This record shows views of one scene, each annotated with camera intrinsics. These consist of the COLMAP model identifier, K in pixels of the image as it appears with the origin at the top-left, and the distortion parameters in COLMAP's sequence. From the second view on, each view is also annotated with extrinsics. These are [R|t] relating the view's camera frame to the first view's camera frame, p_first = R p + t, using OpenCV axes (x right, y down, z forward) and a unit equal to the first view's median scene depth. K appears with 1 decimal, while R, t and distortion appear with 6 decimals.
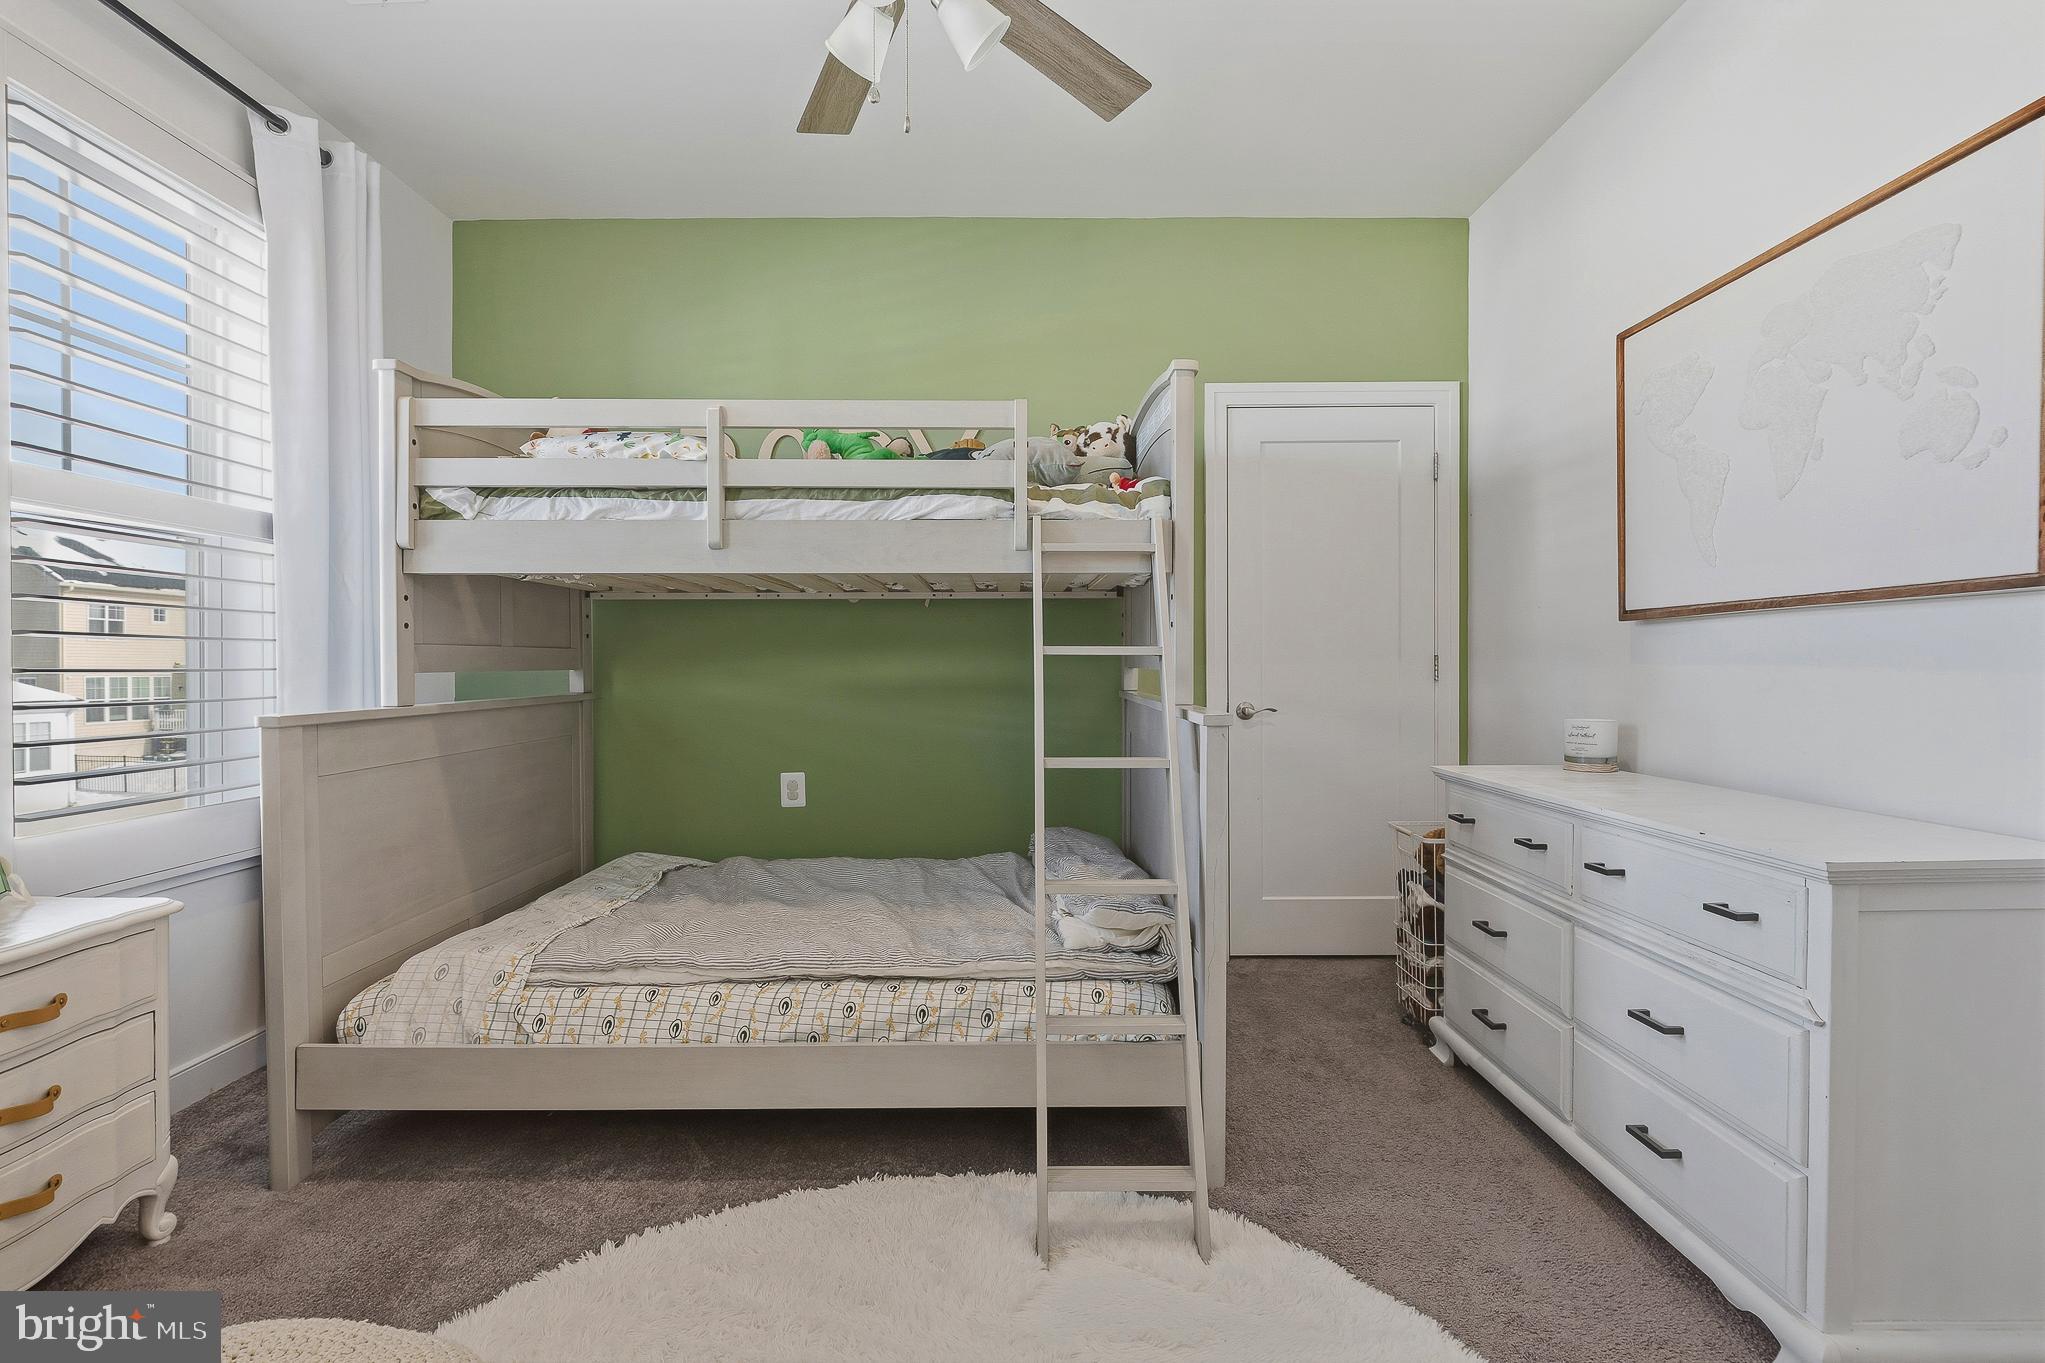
lens RADIAL K [[939.7, 0, 1012.9], [0, 939.7, 675.6], [0, 0, 1]] dist [-0.003579, -0.003636]
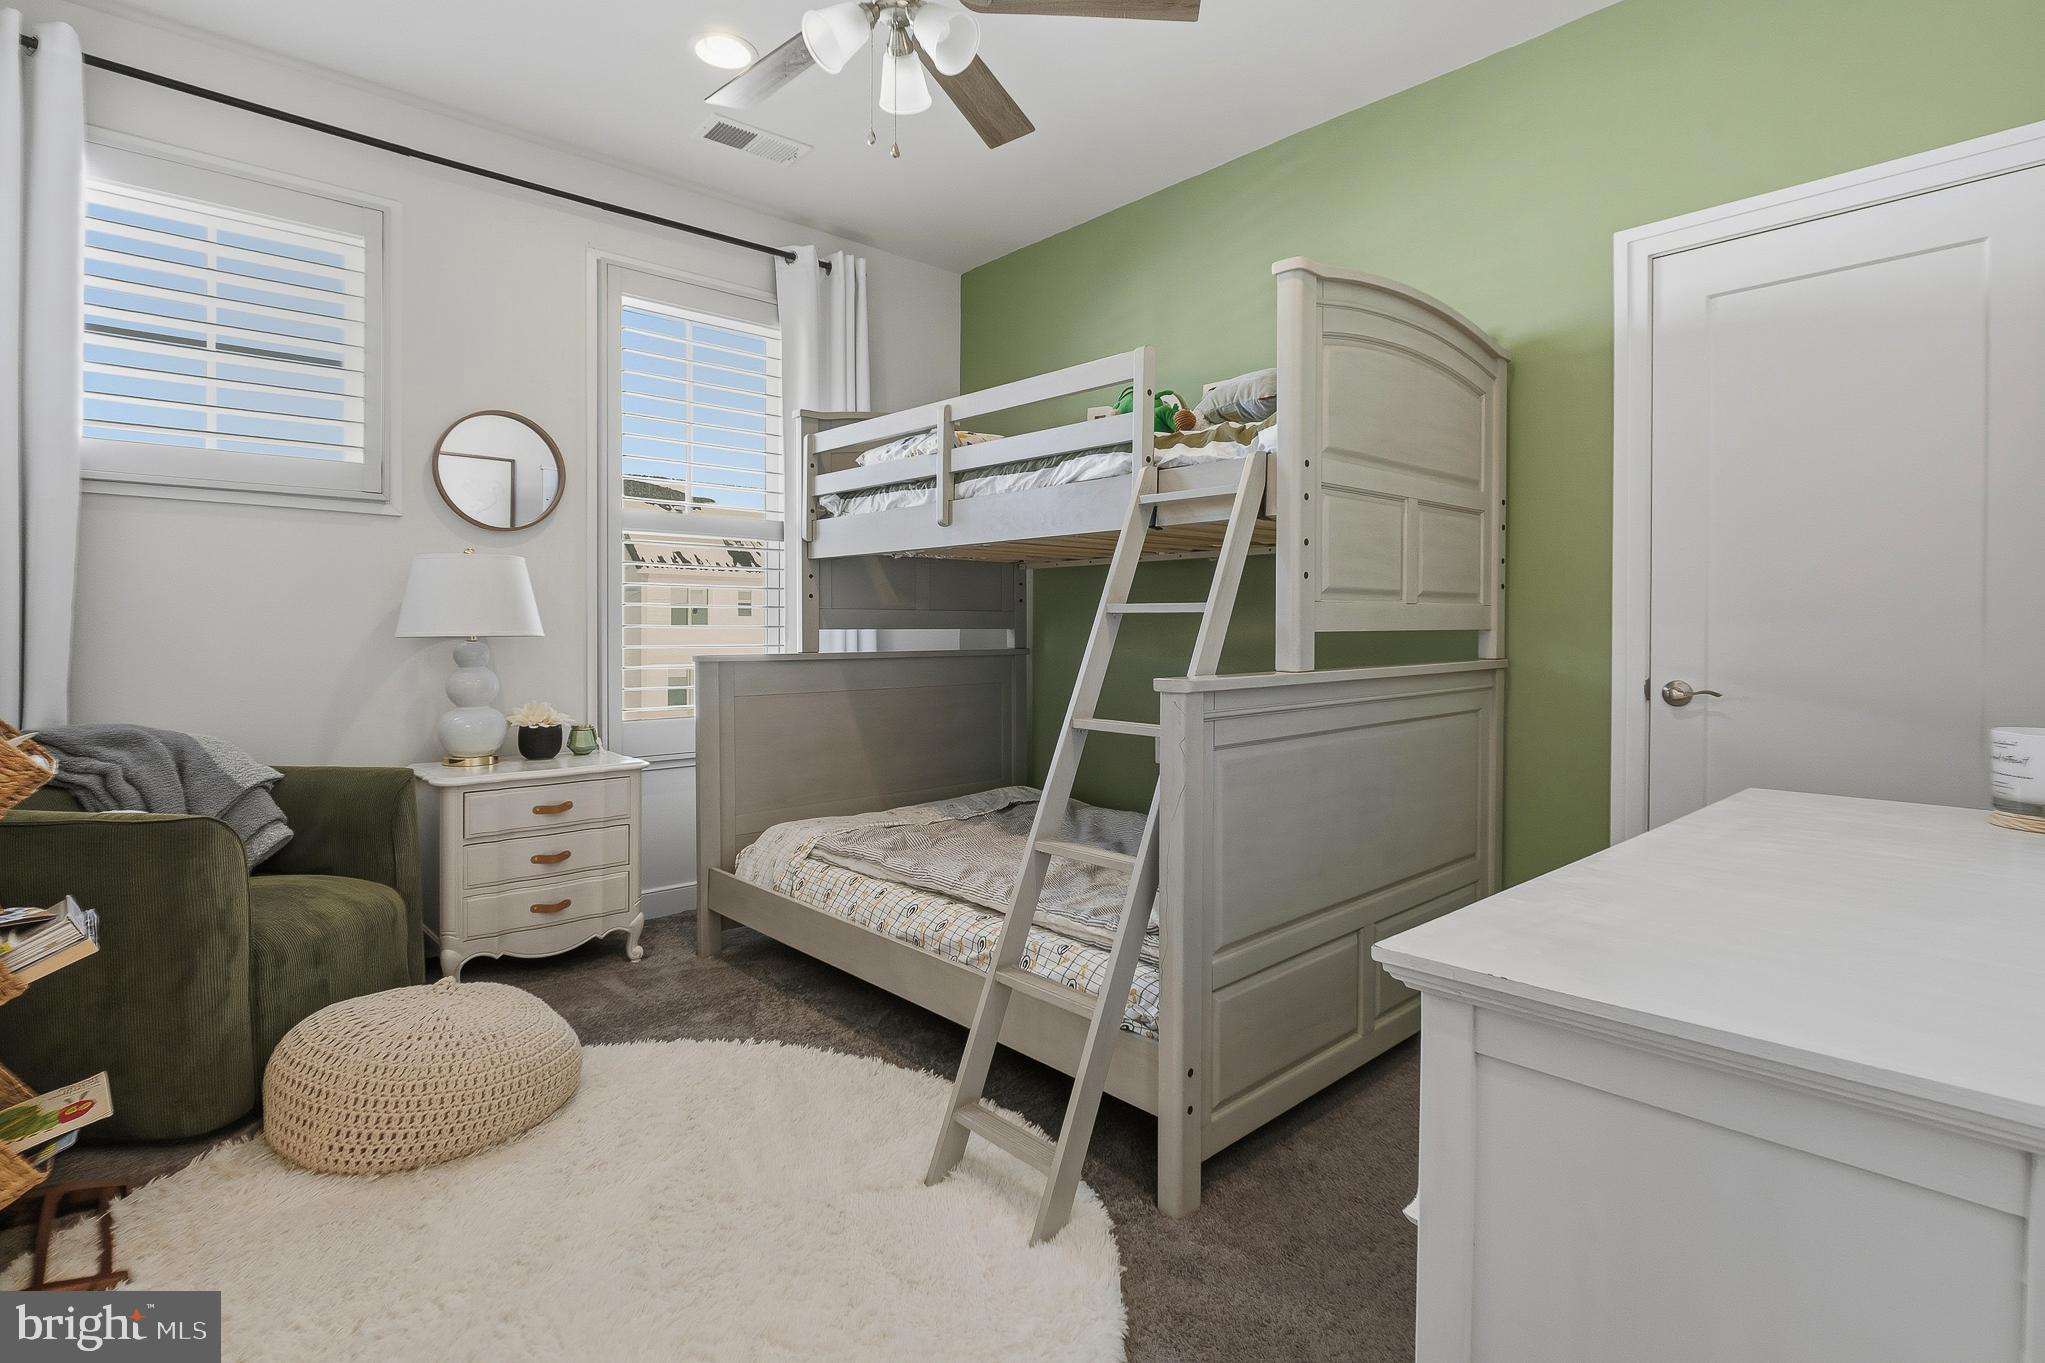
lens RADIAL K [[972.5, 0, 984.1], [0, 972.5, 644.0], [0, 0, 1]] dist [-0.001122, -0.001413]
pose [[0.674165, 0.015693, -0.738414, 0.625571], [-0.012268, 0.999874, 0.010049, 0.001647], [0.738479, 0.002284, 0.674273, 0.207923]]
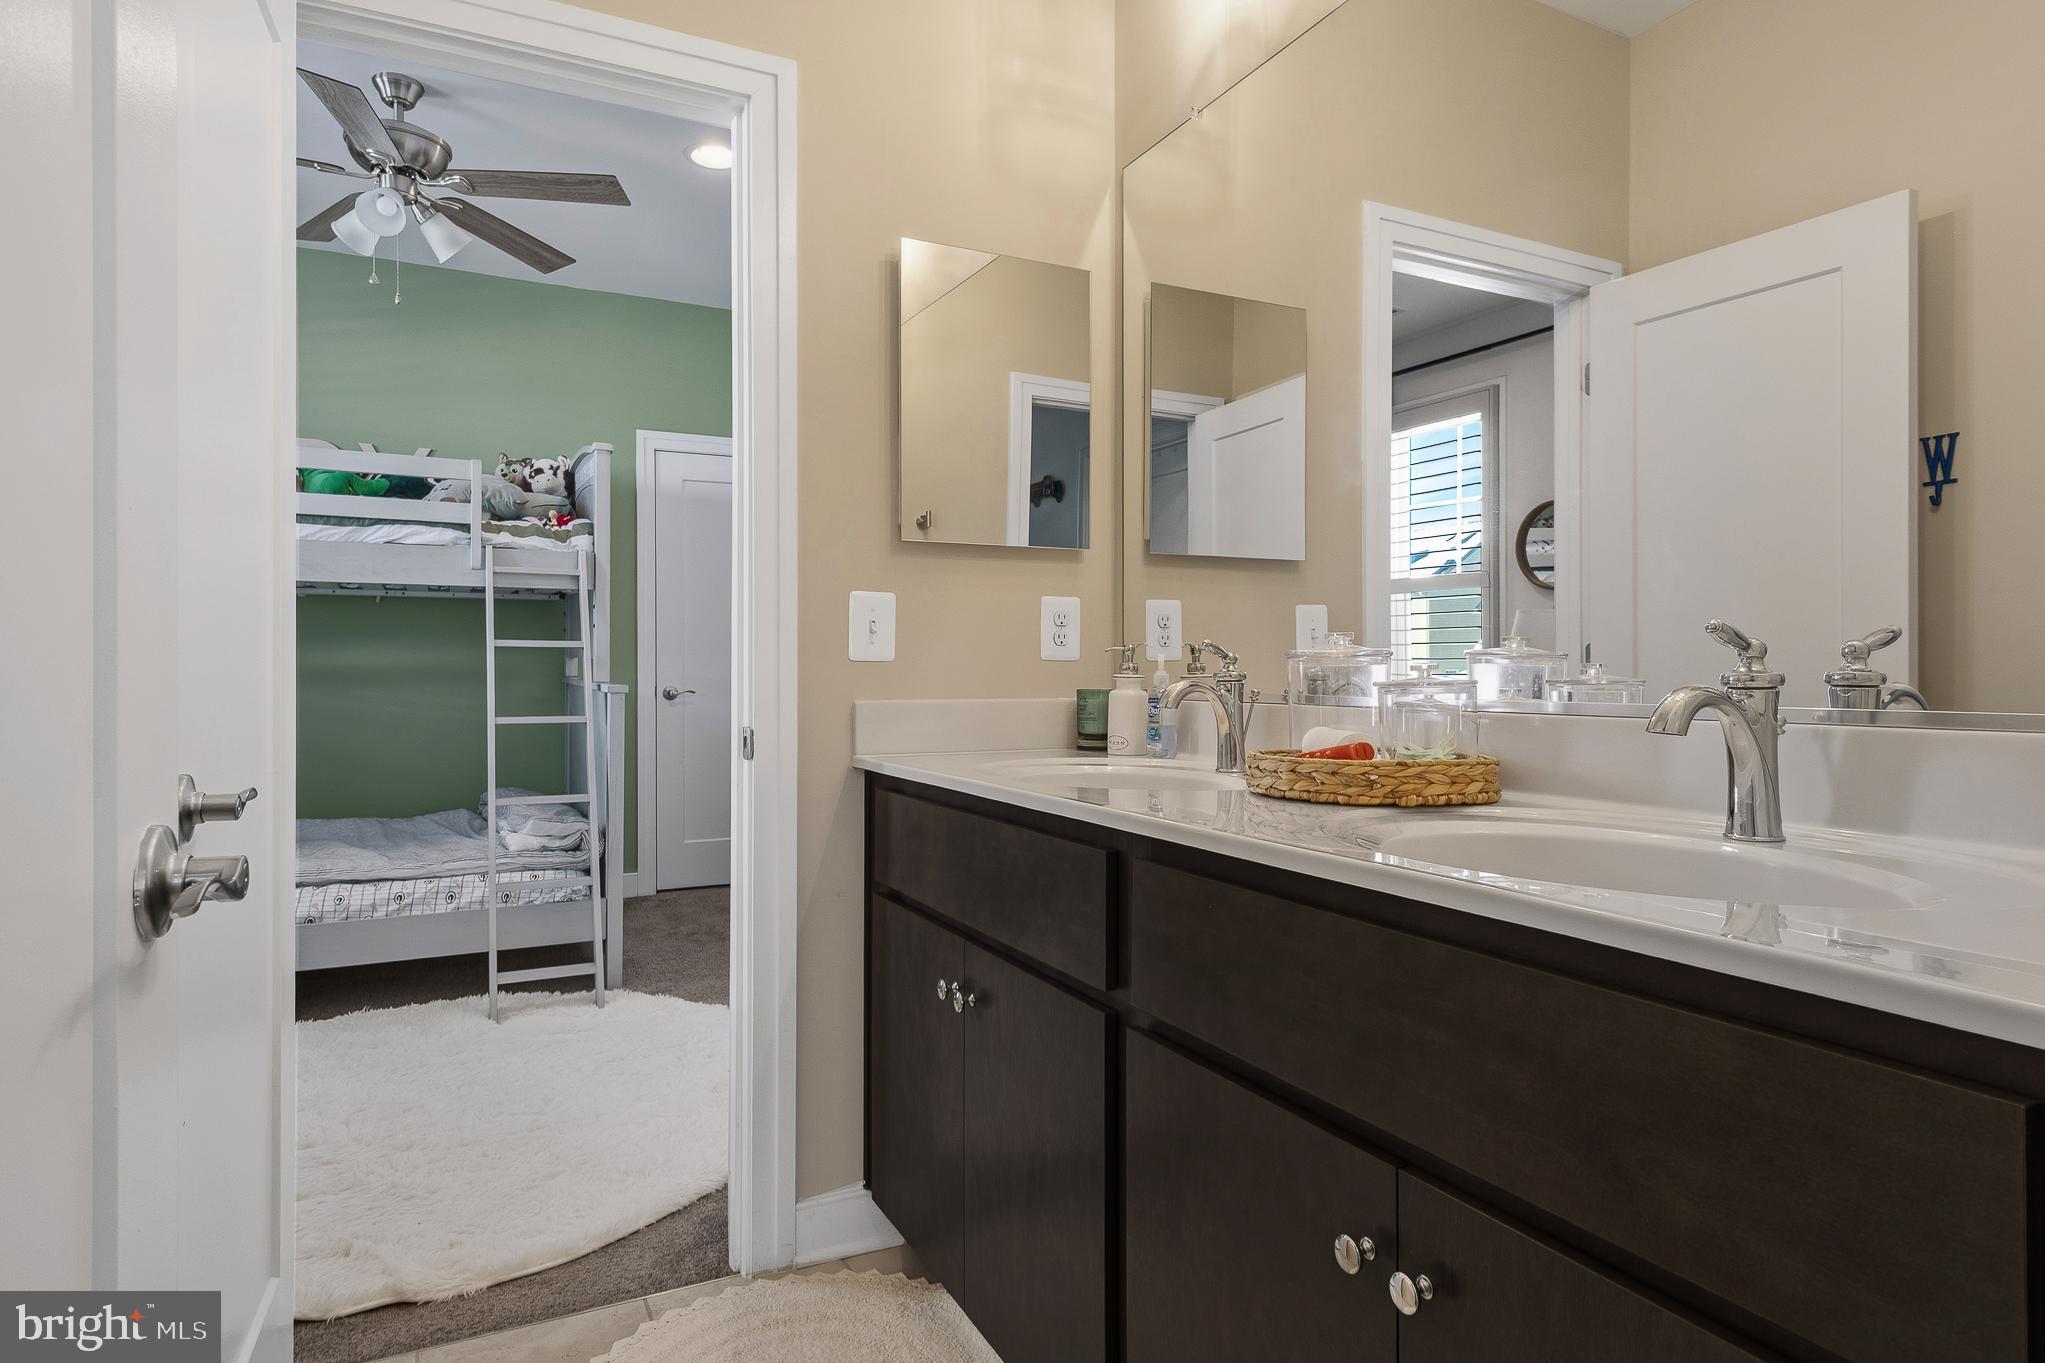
lens RADIAL K [[1133.2, 0, 1021.7], [0, 1133.2, 666.8], [0, 0, 1]] dist [0.004556, 0.000873]
pose [[0.890240, 0.002855, 0.455484, -0.035959], [0.000018, 0.999980, -0.006304, 0.018379], [-0.455493, 0.005620, 0.890222, -0.821464]]
